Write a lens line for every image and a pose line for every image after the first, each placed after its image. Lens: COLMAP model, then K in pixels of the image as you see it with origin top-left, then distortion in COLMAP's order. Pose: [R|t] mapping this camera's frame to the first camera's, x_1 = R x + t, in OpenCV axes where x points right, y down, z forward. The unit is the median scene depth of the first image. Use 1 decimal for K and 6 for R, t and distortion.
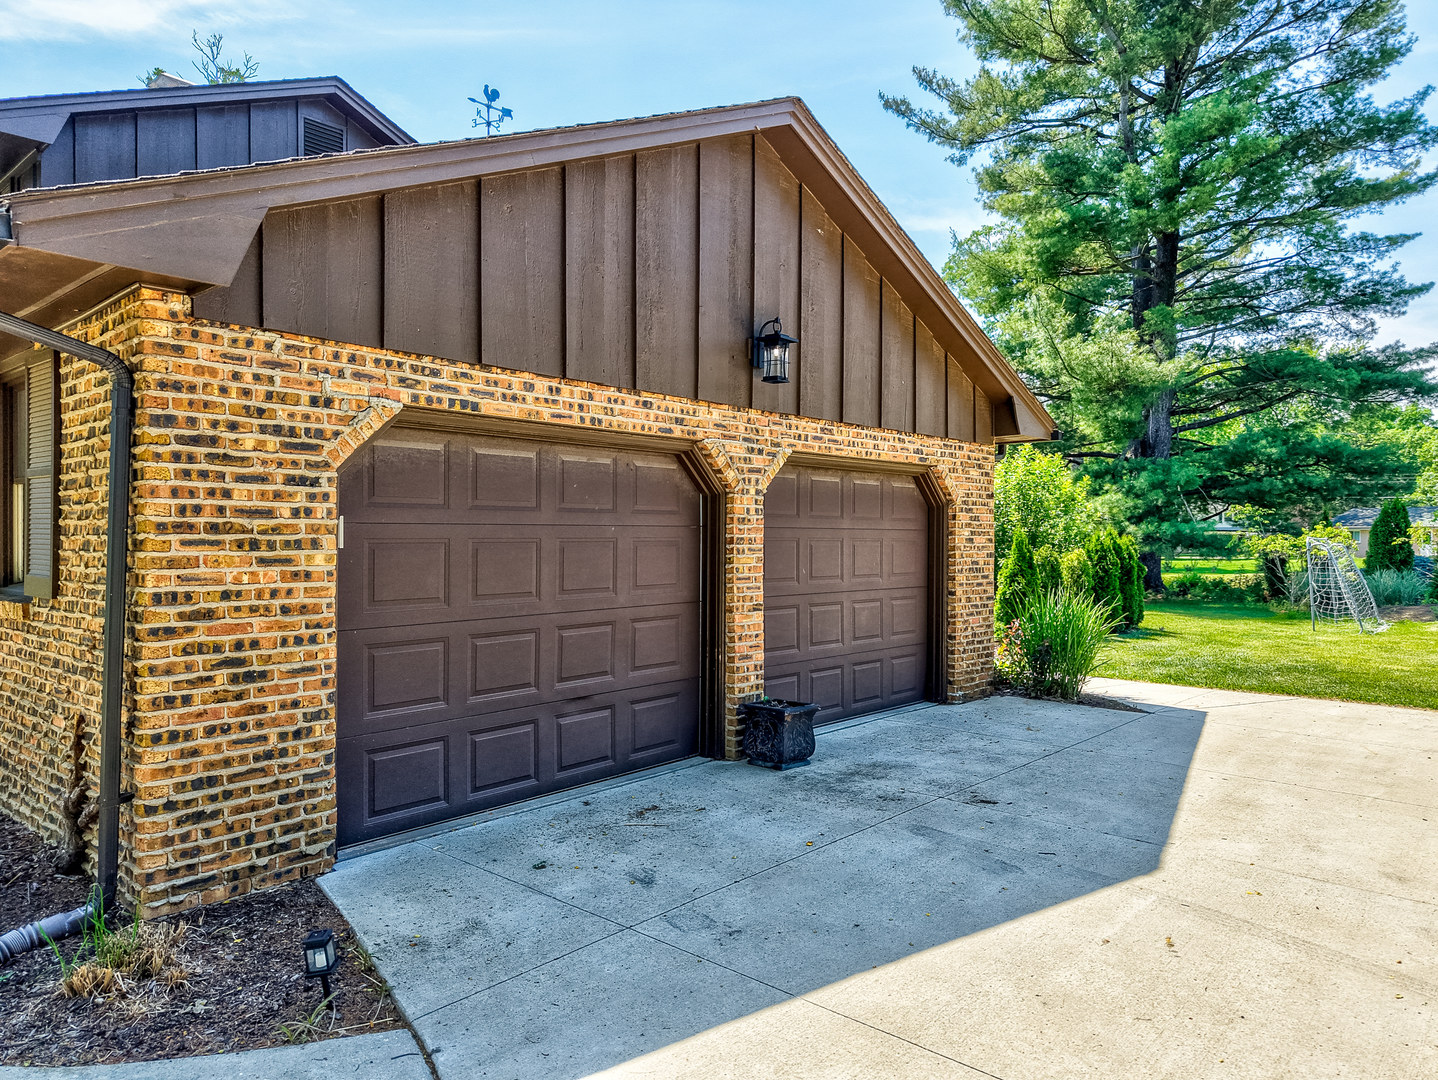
lens RADIAL K [[946.5, 0, 719.0], [0, 946.5, 540.0], [0, 0, 1]] dist [0.079032, -0.068168]
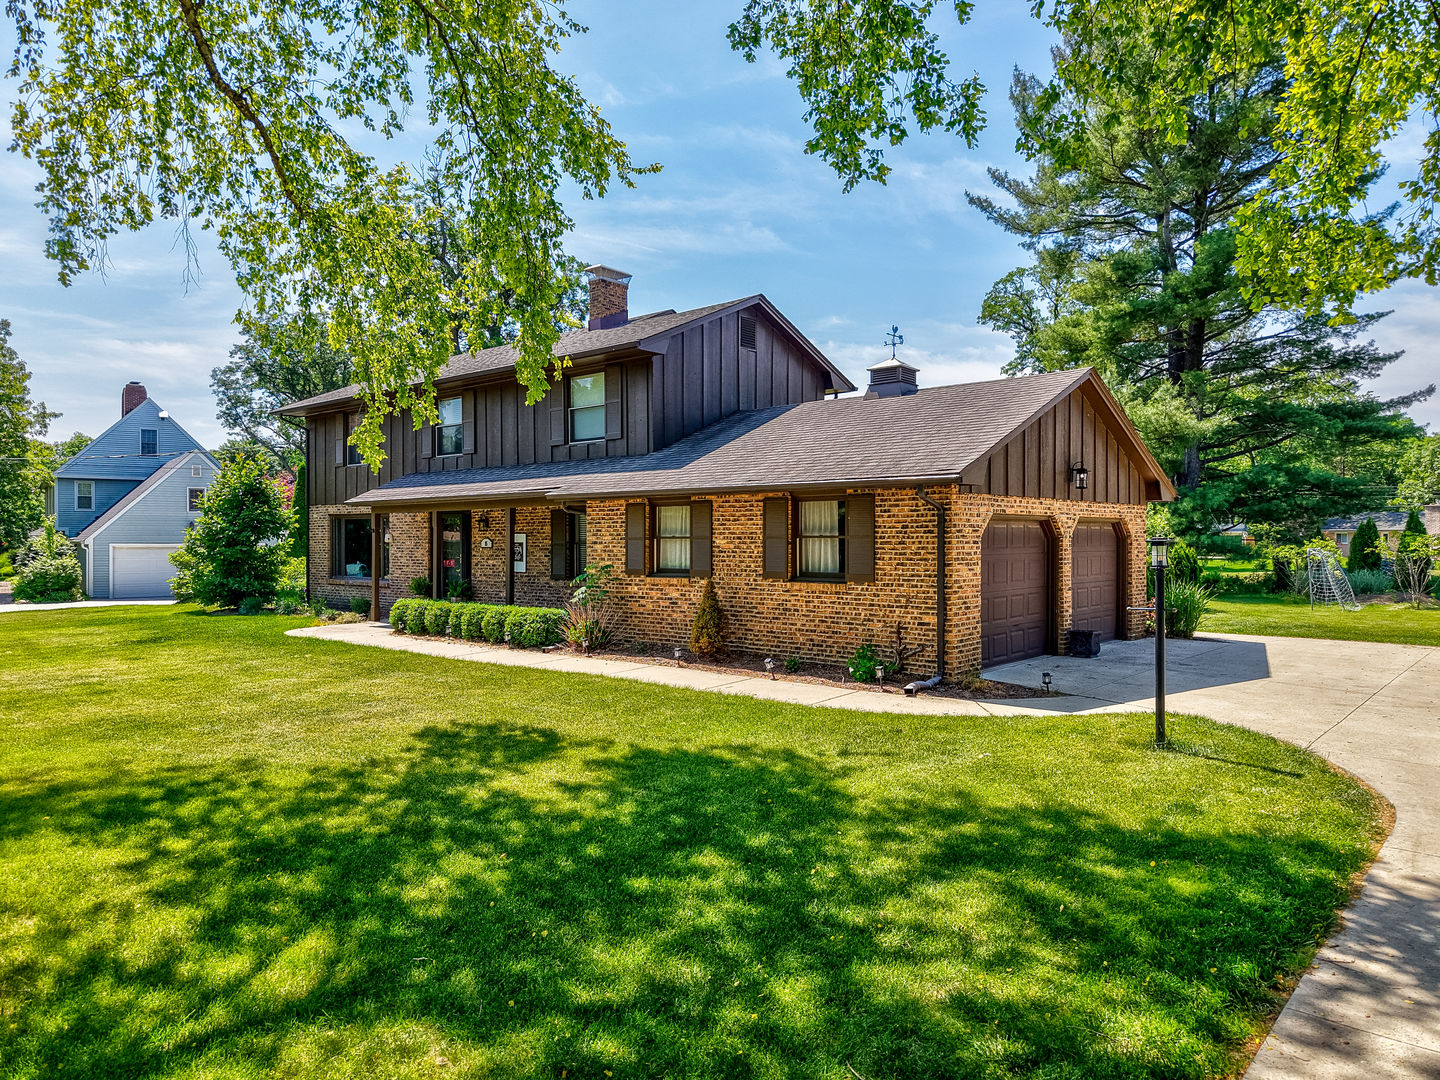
lens RADIAL K [[959.8, 0, 720.0], [0, 959.8, 540.0], [0, 0, 1]] dist [0.037683, -0.002813]
pose [[0.999926, -0.002083, 0.011997, -0.238482], [0.002071, 0.999997, 0.001037, -0.013966], [-0.011999, -0.001012, 0.999927, -0.370939]]
